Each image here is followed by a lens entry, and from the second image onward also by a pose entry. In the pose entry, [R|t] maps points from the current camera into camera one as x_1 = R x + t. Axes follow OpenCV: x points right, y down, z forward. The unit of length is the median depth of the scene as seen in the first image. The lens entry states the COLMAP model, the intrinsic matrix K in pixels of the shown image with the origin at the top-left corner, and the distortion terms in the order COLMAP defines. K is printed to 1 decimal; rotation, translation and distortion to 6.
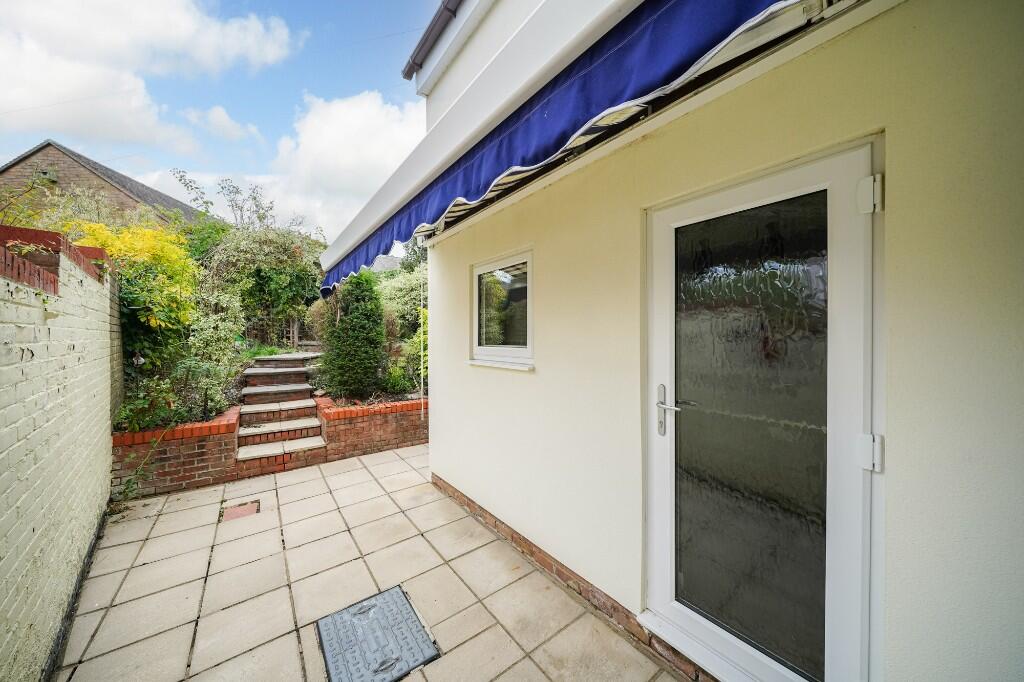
lens RADIAL K [[350.3, 0, 512.0], [0, 350.3, 338.6], [0, 0, 1]] dist [-0.001094, 0.000006]
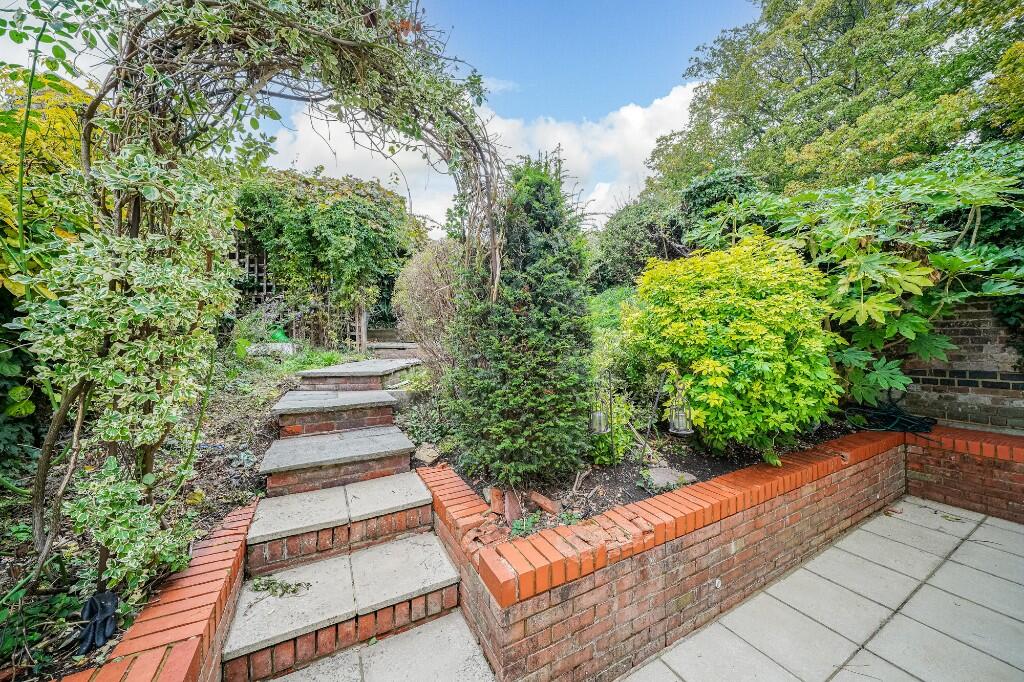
lens RADIAL K [[350.3, 0, 511.1], [0, 350.3, 342.1], [0, 0, 1]] dist [-0.001094, 0.000006]
pose [[0.991928, -0.005259, -0.126693, -0.339953], [0.005639, 0.999981, 0.002636, 0.008408], [0.126677, -0.003329, 0.991938, 0.500260]]
